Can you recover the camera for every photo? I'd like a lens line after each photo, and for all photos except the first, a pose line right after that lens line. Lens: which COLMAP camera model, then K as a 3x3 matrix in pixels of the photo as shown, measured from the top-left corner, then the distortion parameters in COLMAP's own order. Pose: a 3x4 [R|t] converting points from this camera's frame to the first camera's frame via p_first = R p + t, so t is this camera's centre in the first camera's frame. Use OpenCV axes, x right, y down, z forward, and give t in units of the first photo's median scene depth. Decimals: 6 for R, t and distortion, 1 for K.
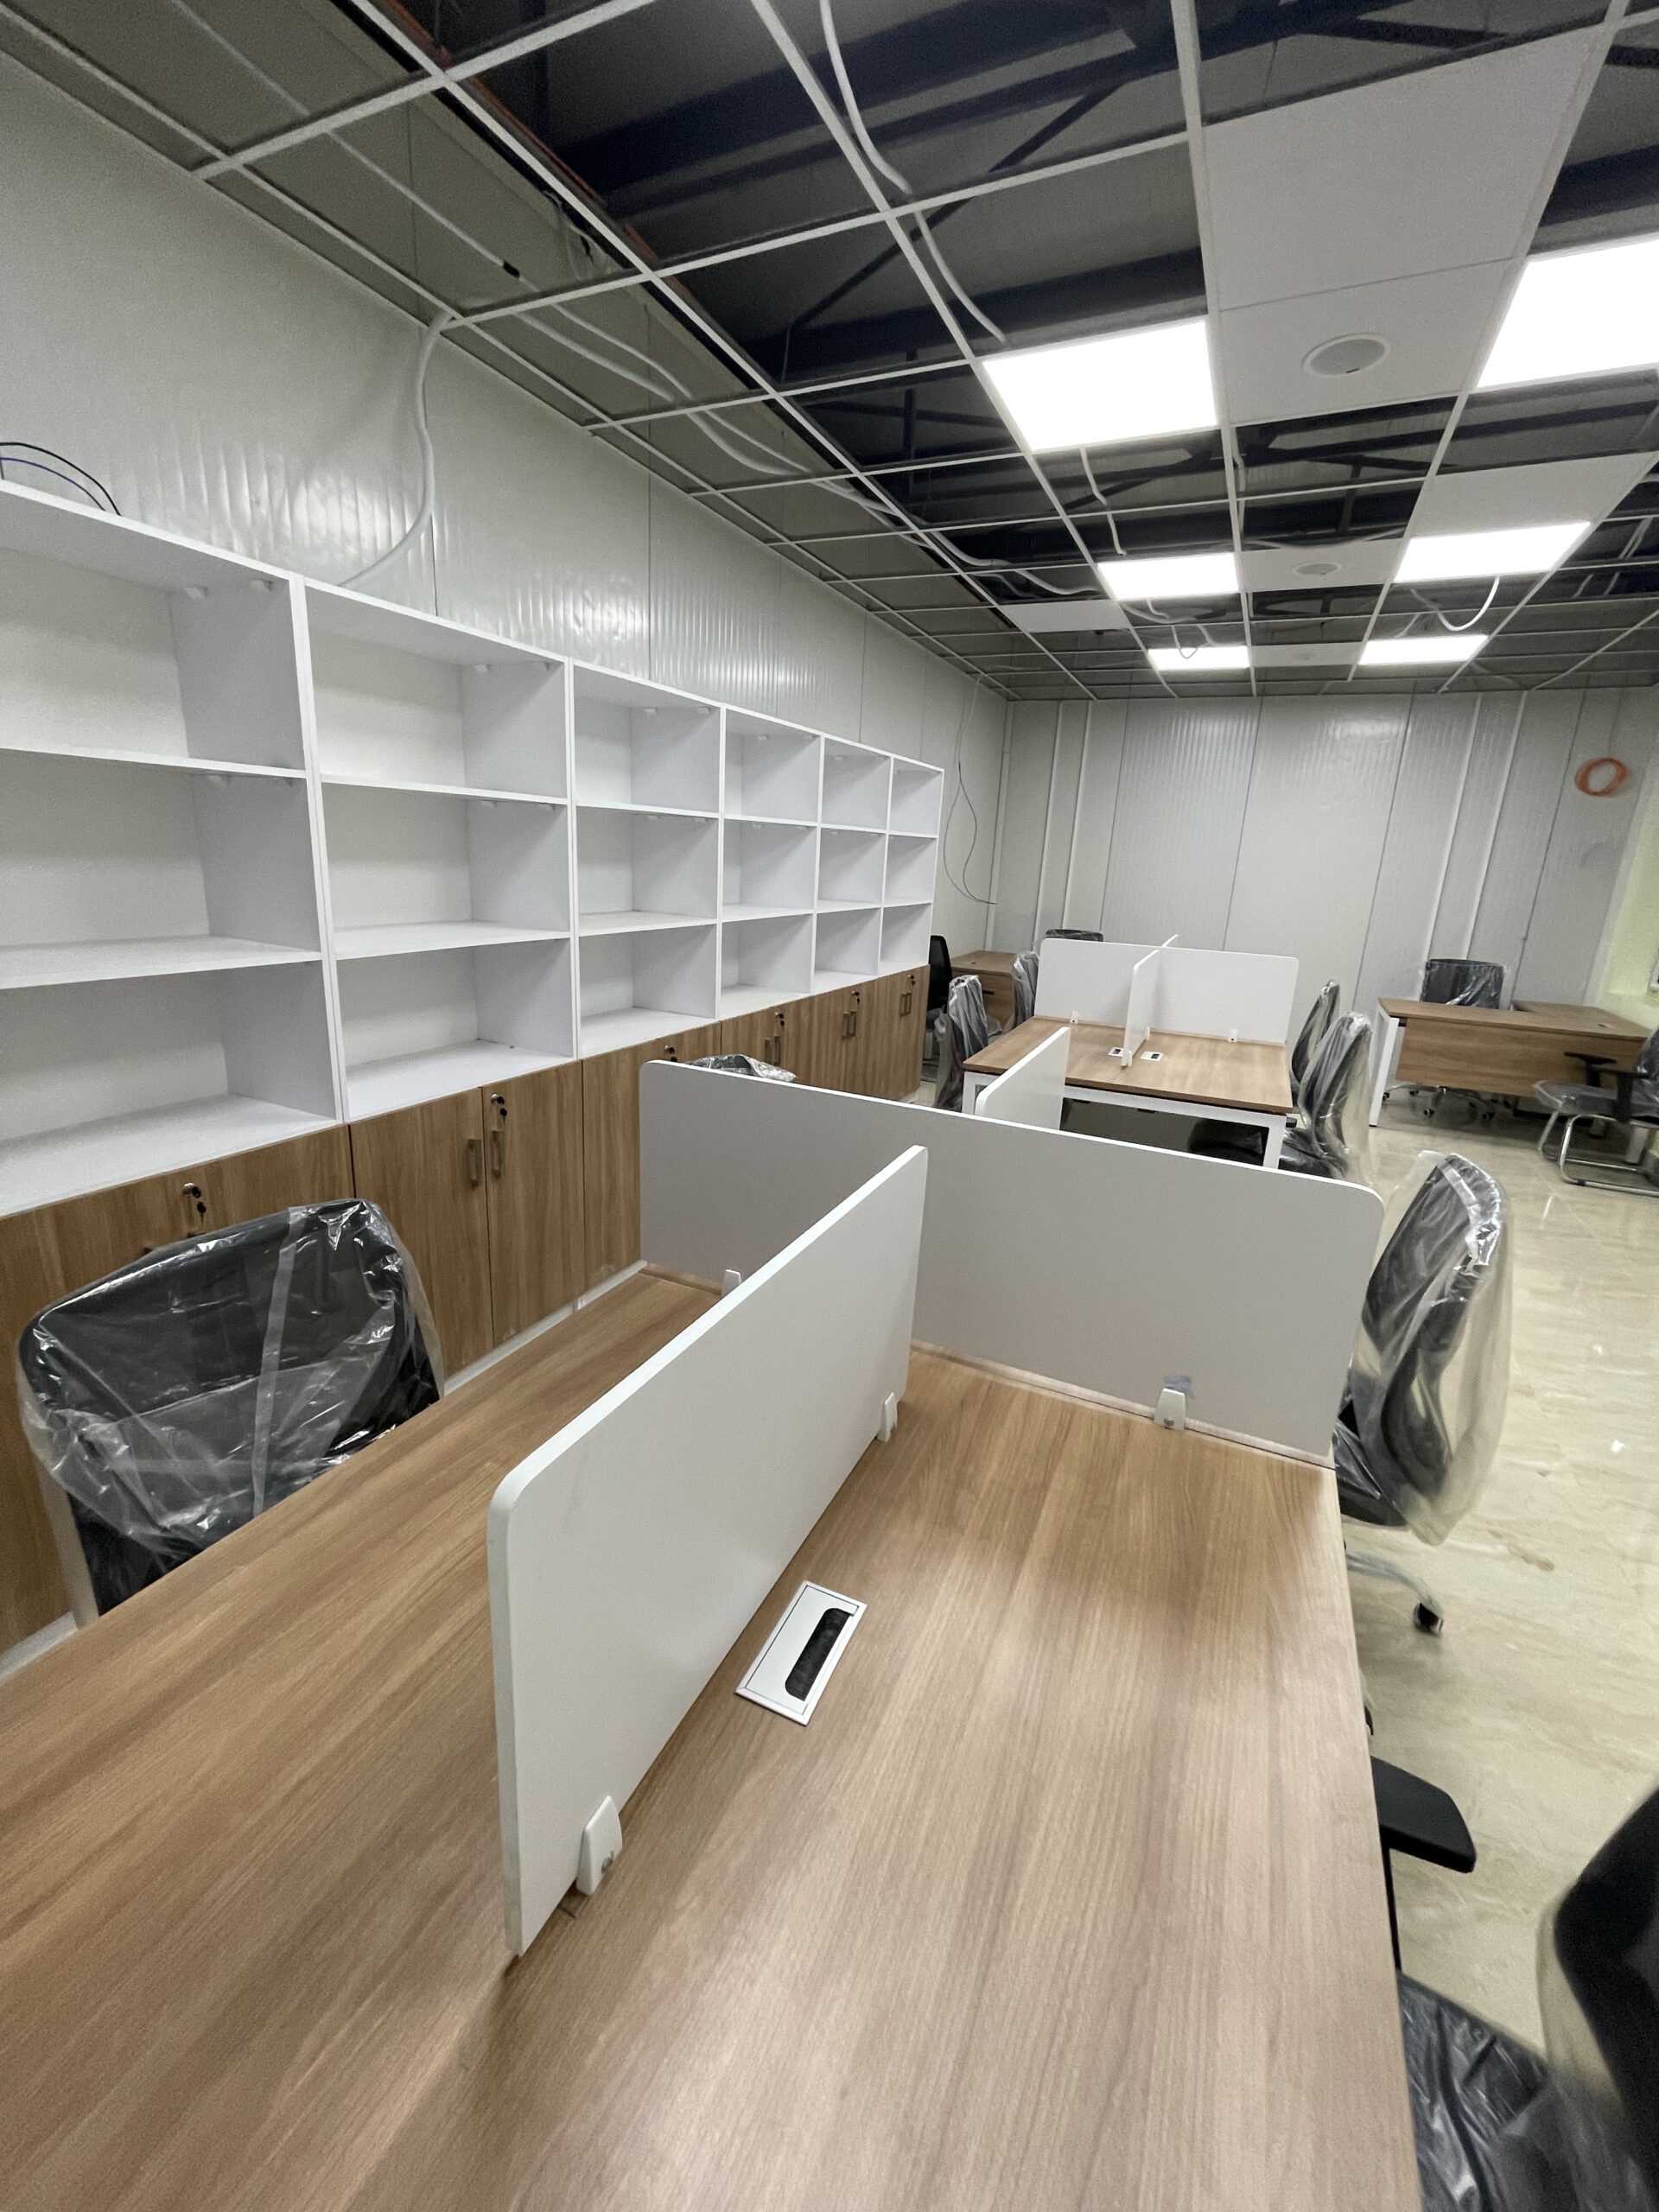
lens RADIAL K [[889.5, 0, 833.2], [0, 889.5, 1084.5], [0, 0, 1]] dist [-0.000922, -0.000657]
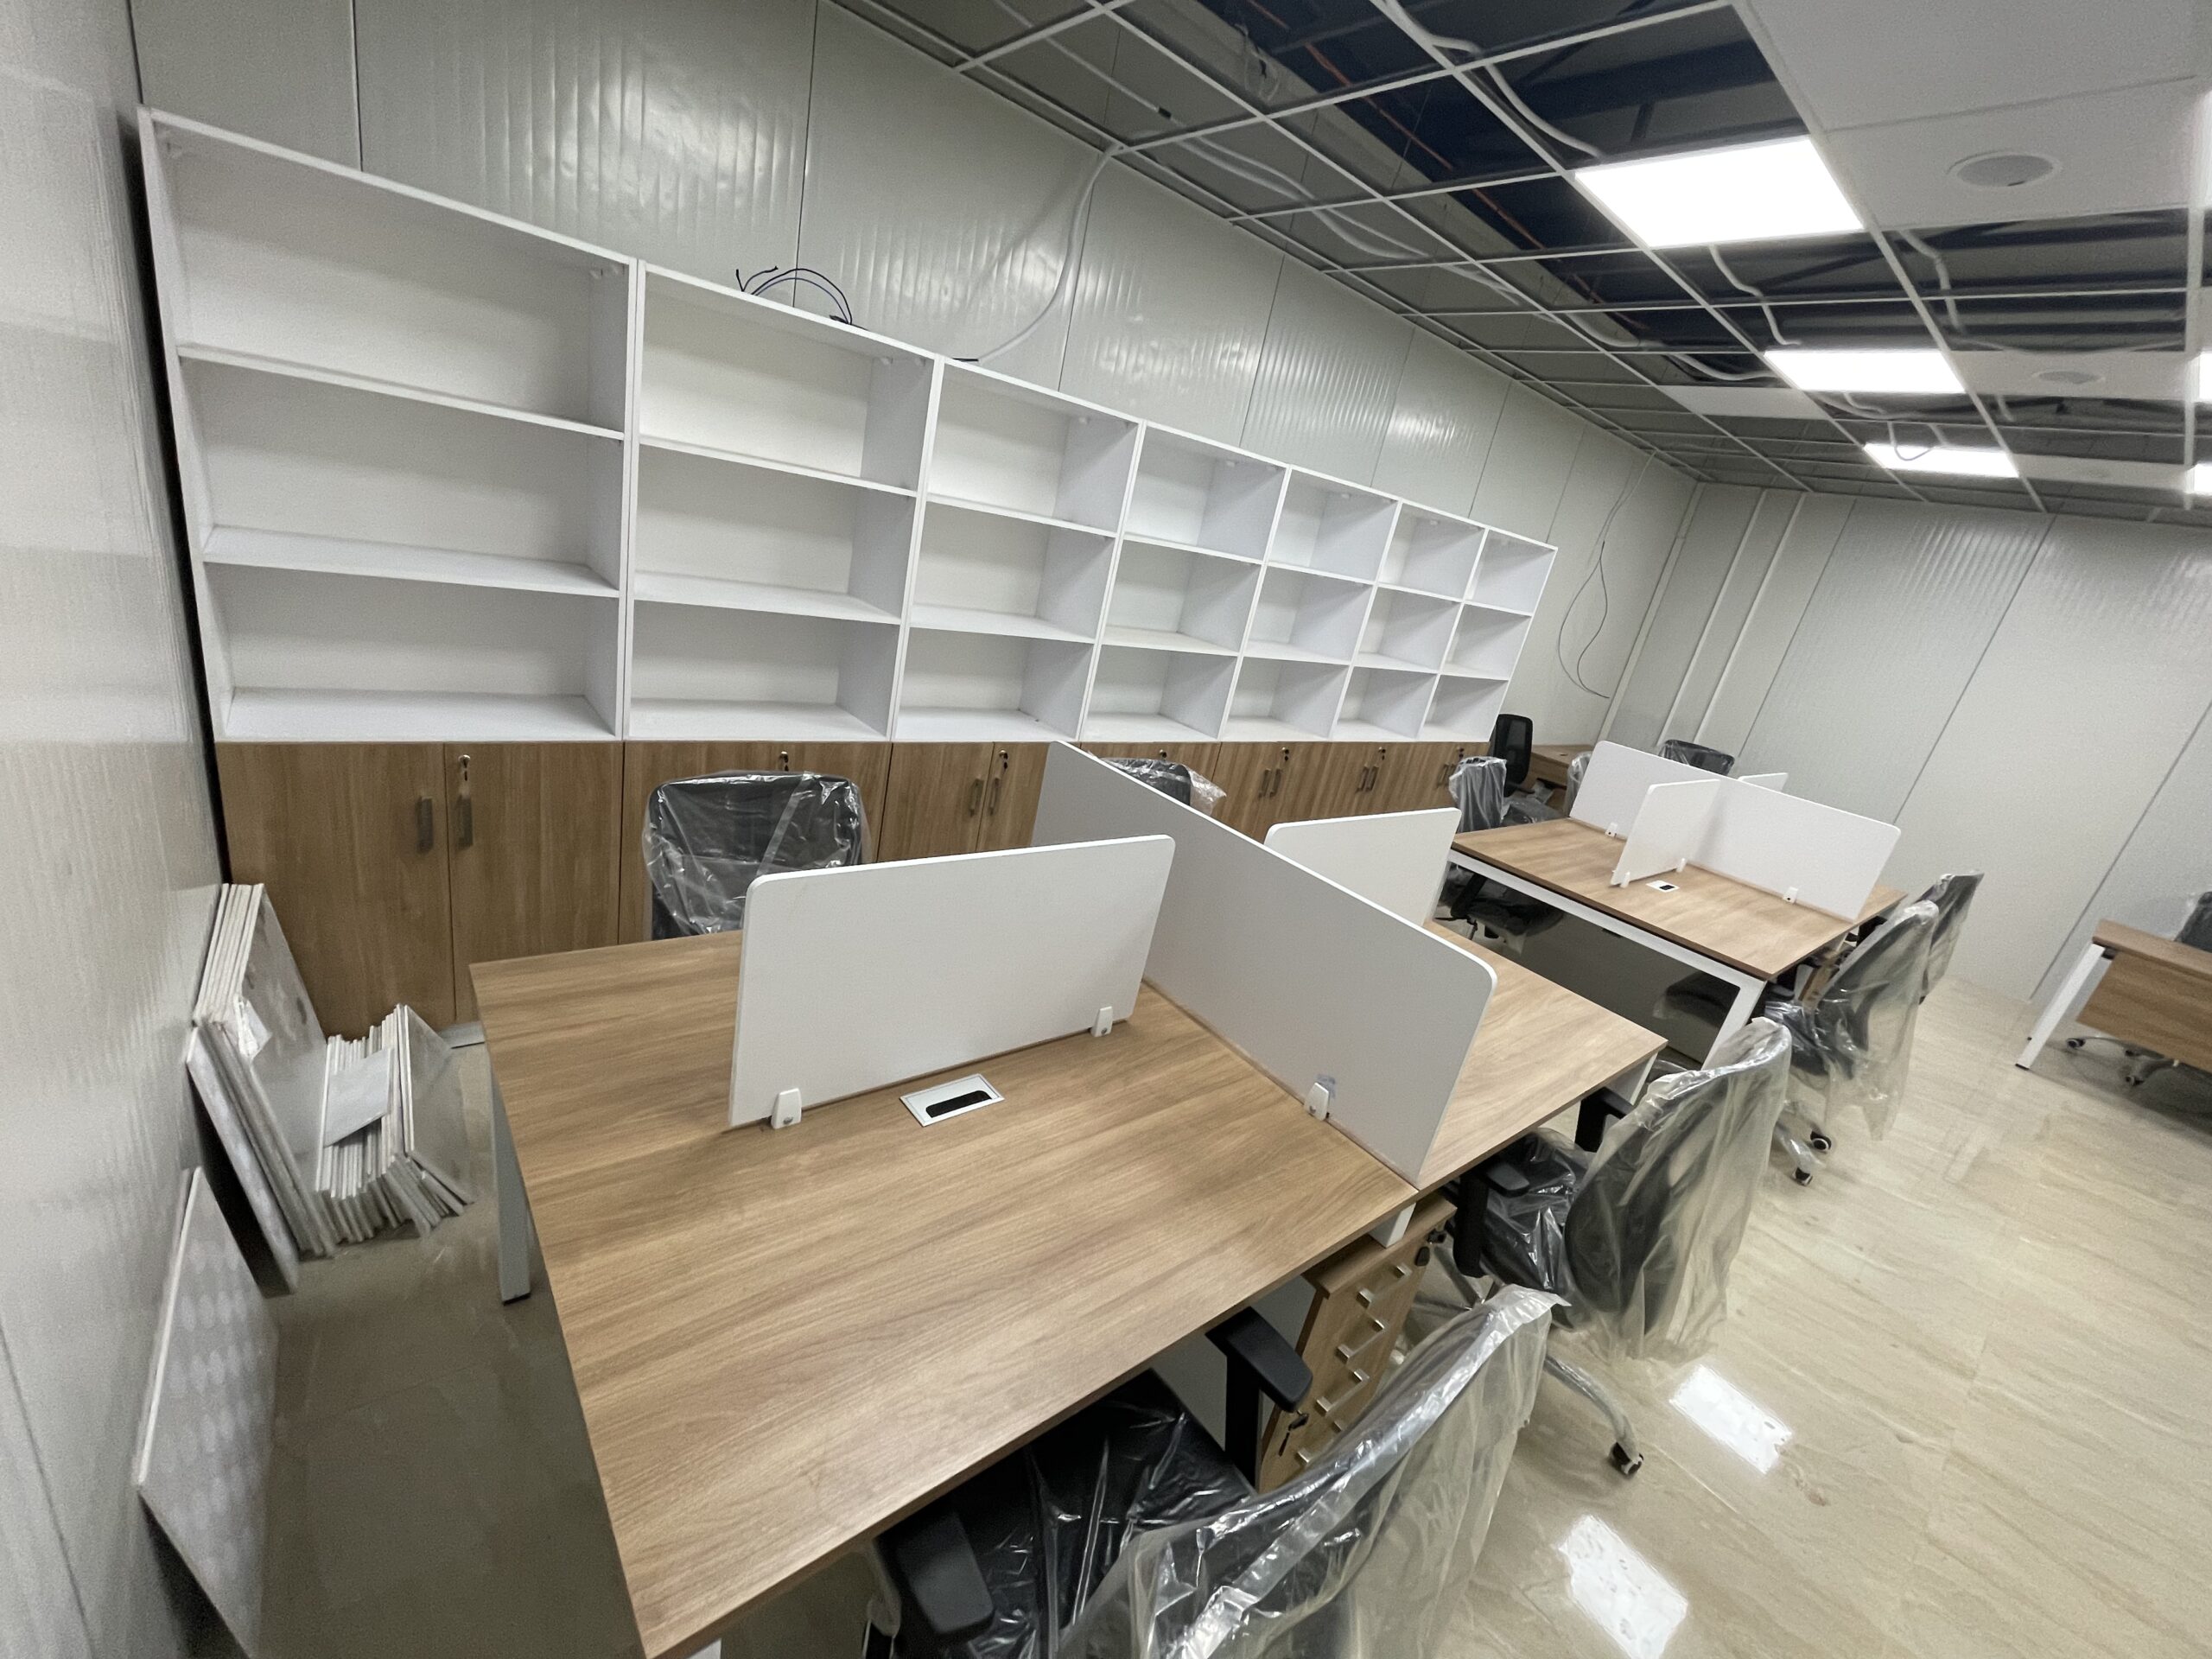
lens RADIAL K [[889.5, 0, 1084.3], [0, 889.5, 826.6], [0, 0, 1]] dist [-0.000922, -0.000657]
pose [[0.886600, 0.264188, -0.379665, 0.189093], [-0.256669, 0.963864, 0.071322, -0.003424], [0.384788, 0.034214, 0.922371, -0.113573]]
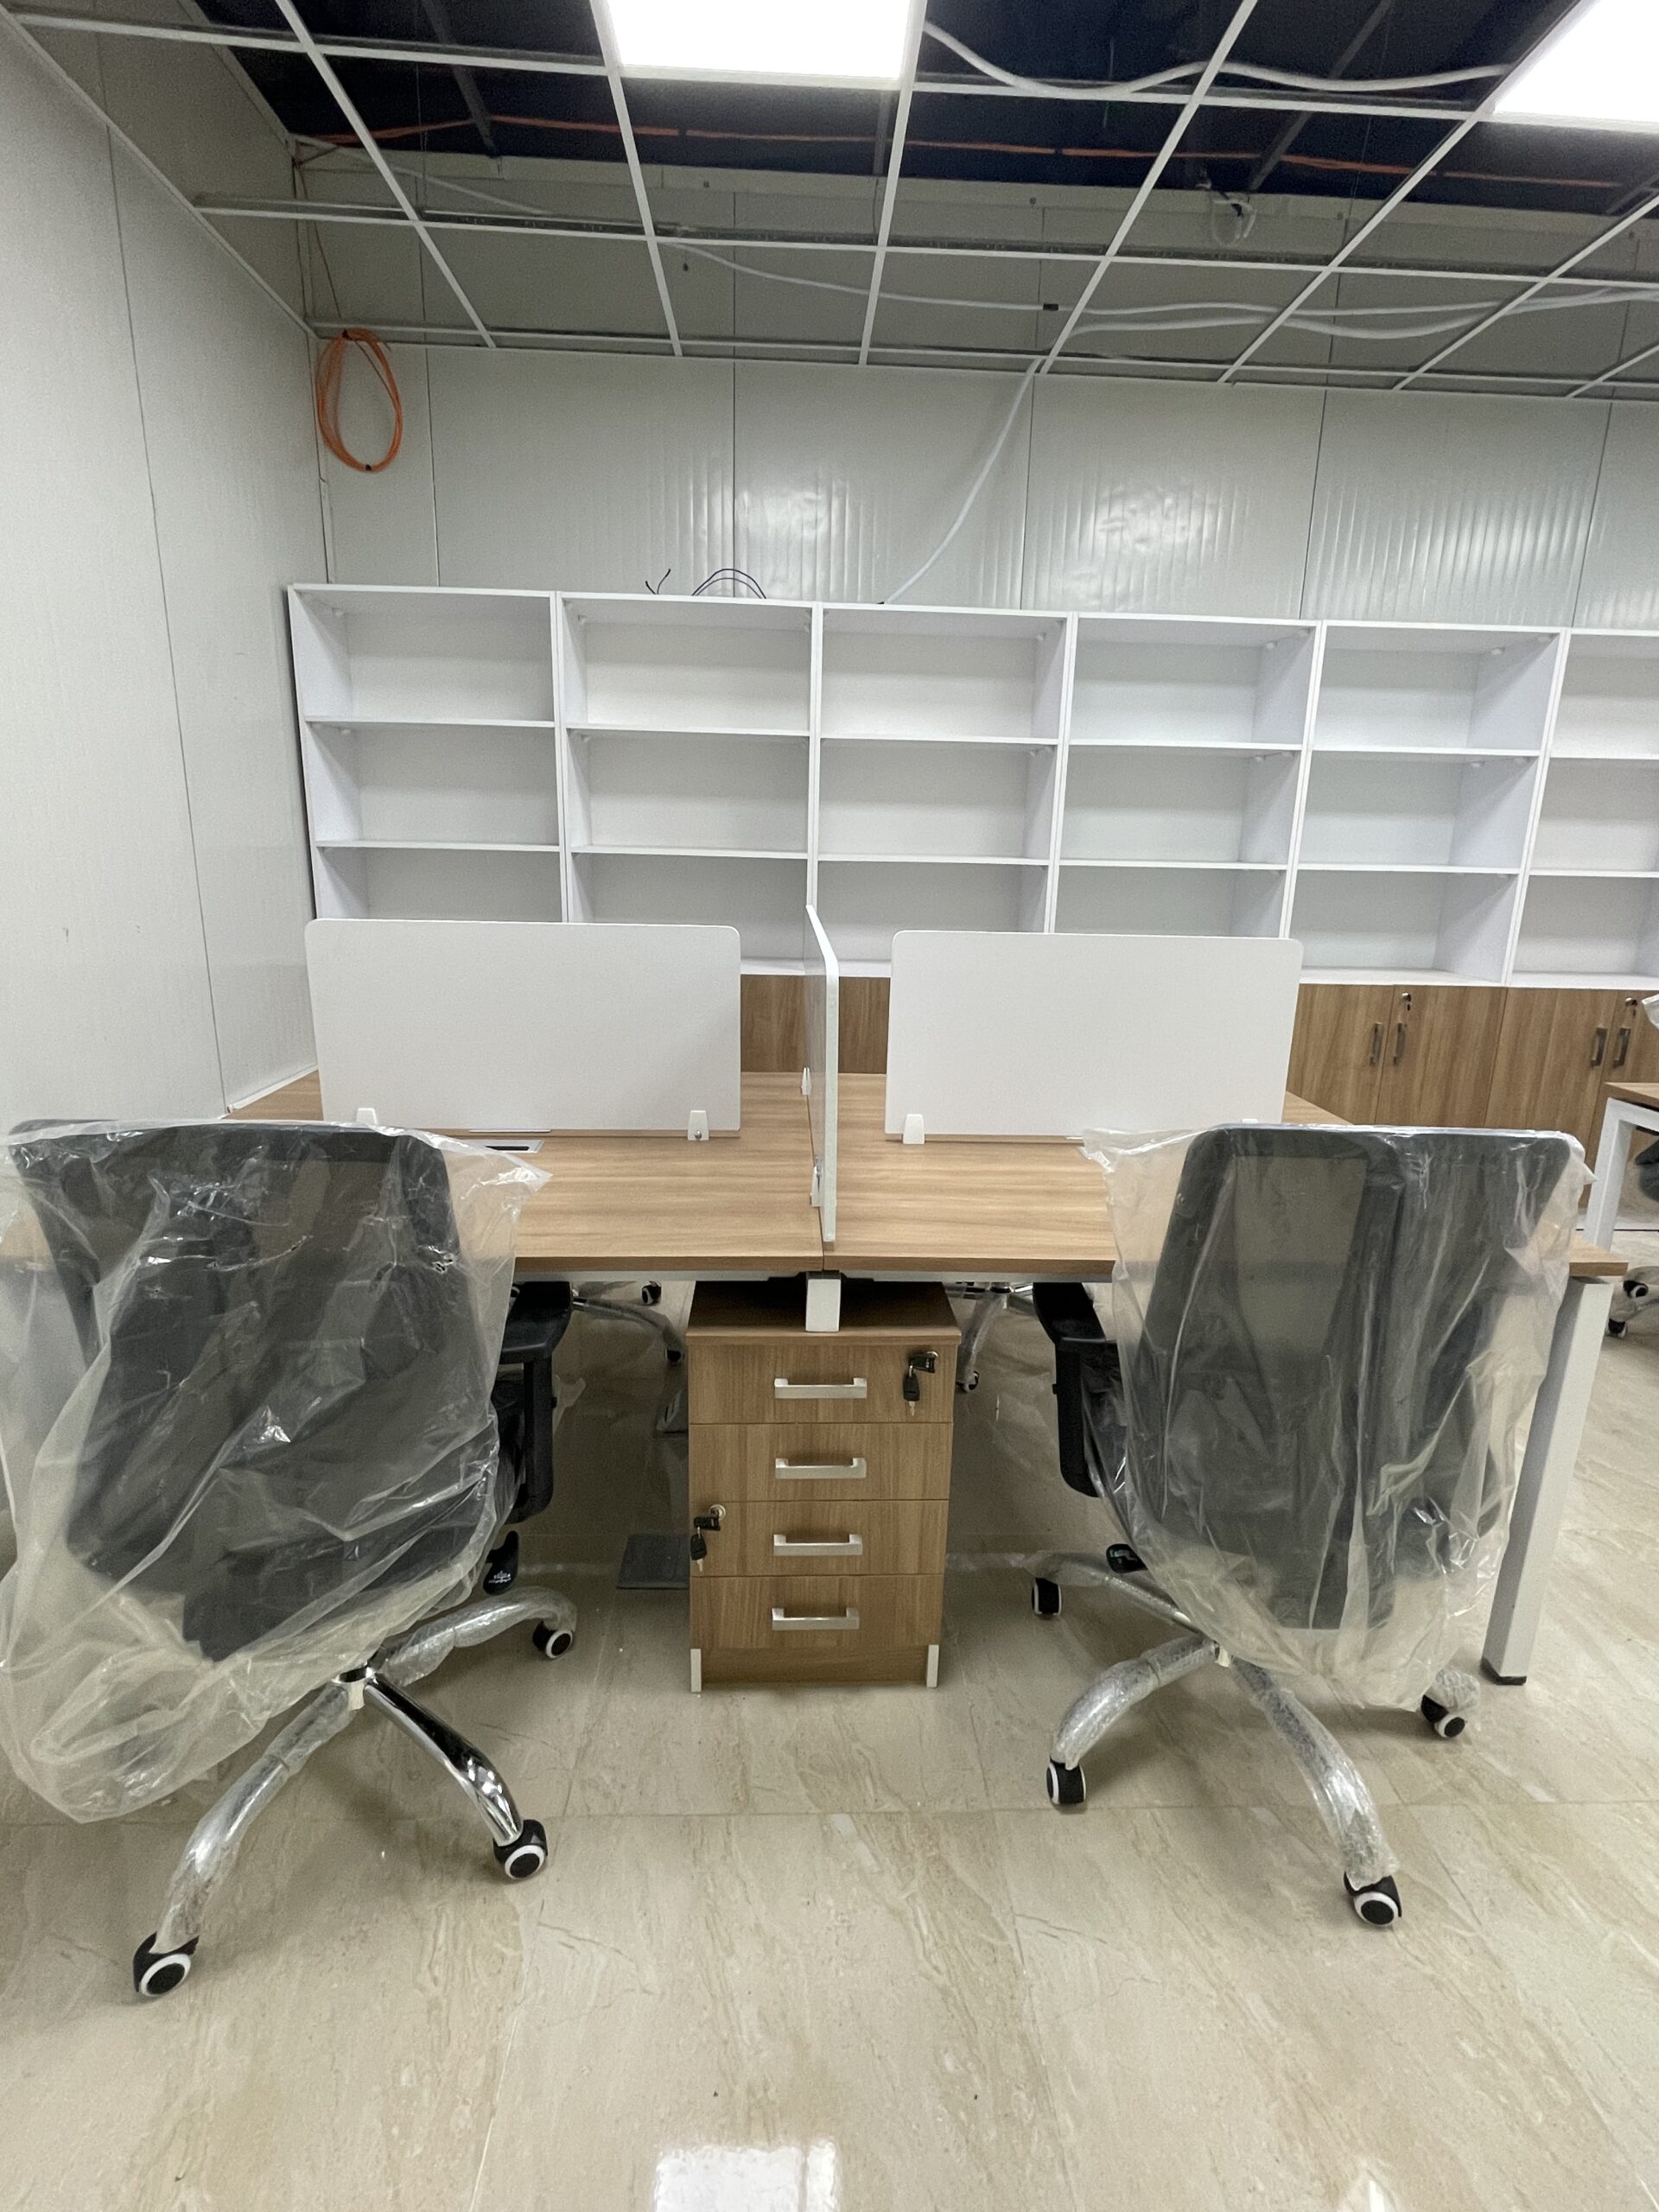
lens RADIAL K [[1020.6, 0, 830.2], [0, 1020.6, 1087.8], [0, 0, 1]] dist [-0.003903, -0.000190]
pose [[0.464890, 0.173312, -0.868240, 0.602356], [-0.226670, 0.971269, 0.072510, 0.061024], [0.855861, 0.163095, 0.490818, 0.154237]]
